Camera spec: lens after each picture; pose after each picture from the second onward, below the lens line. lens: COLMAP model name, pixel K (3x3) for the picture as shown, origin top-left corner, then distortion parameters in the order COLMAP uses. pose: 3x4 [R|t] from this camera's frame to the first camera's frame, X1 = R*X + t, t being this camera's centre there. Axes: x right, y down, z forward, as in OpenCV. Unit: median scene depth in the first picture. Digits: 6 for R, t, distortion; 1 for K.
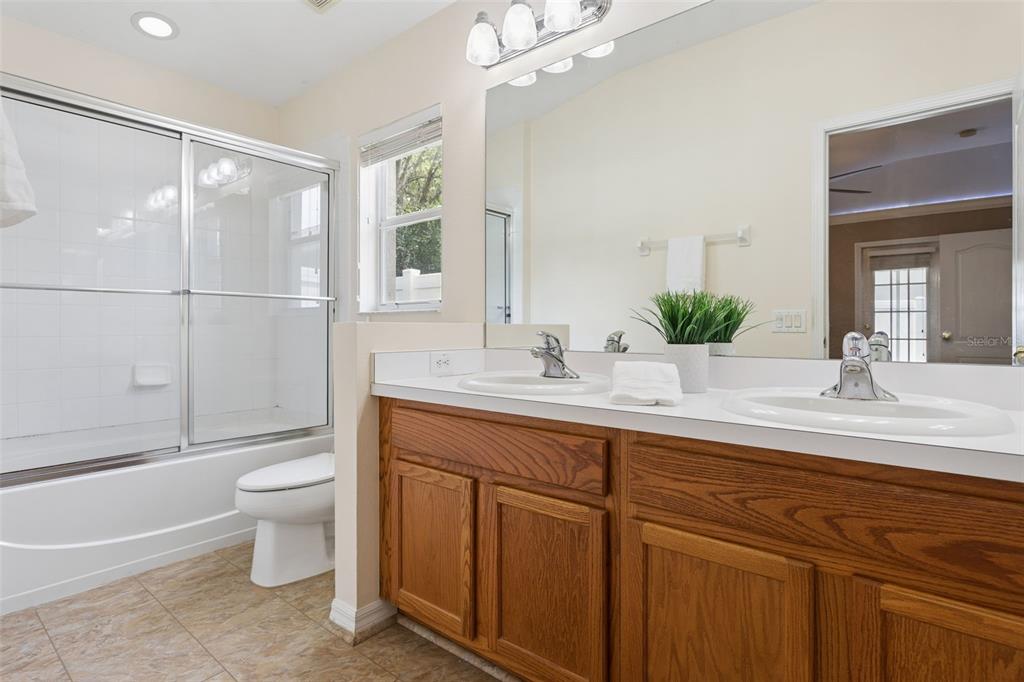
lens RADIAL K [[527.3, 0, 506.7], [0, 527.3, 334.3], [0, 0, 1]] dist [-0.000011, -0.000144]
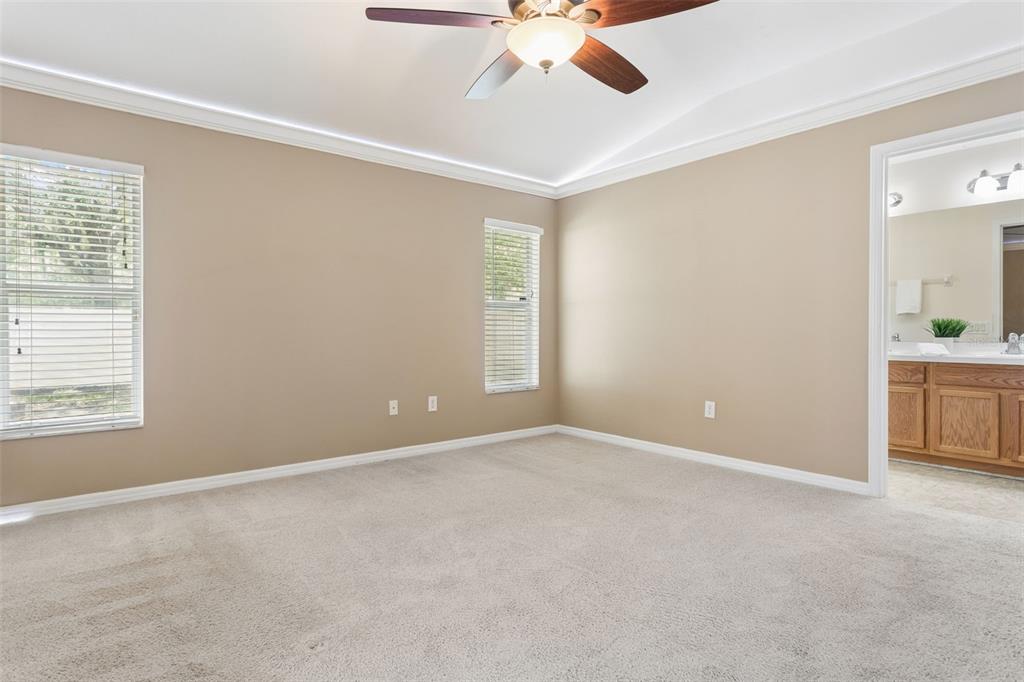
lens RADIAL K [[527.3, 0, 518.6], [0, 527.3, 336.9], [0, 0, 1]] dist [-0.000011, -0.000144]
pose [[0.981315, -0.000718, -0.192408, -1.603399], [0.000061, 0.999994, -0.003419, 0.031007], [0.192410, 0.003343, 0.981309, -2.610469]]
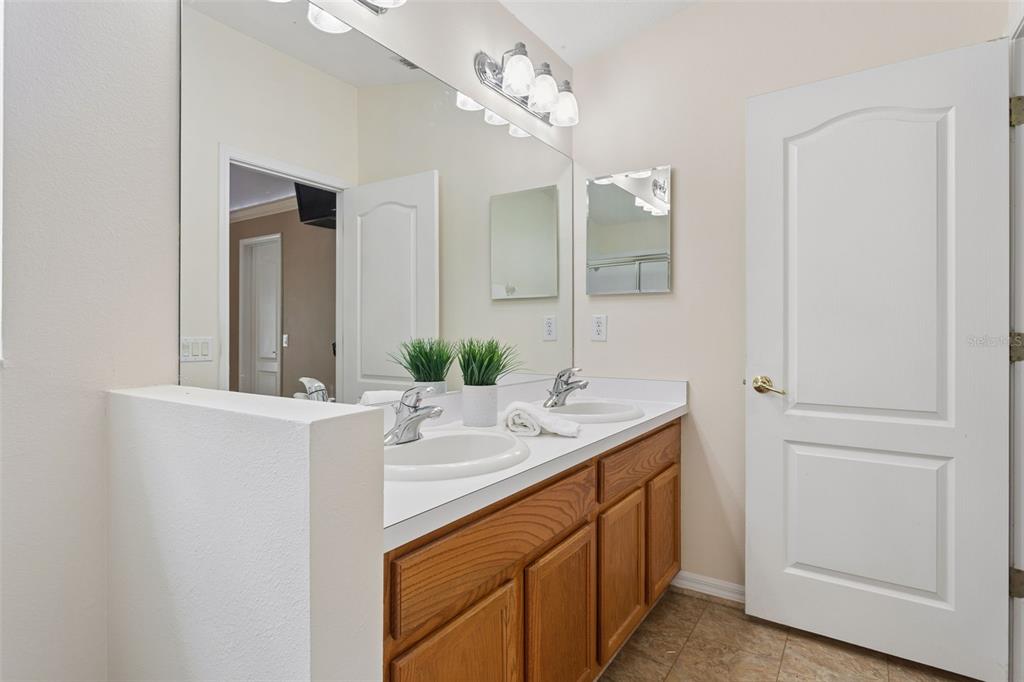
lens RADIAL K [[527.3, 0, 512.3], [0, 527.3, 333.2], [0, 0, 1]] dist [-0.000011, -0.000144]
pose [[-0.099092, -0.009867, 0.995029, -1.074444], [0.003840, 0.999940, 0.010298, -0.142002], [-0.995071, 0.004842, -0.099048, 1.294308]]
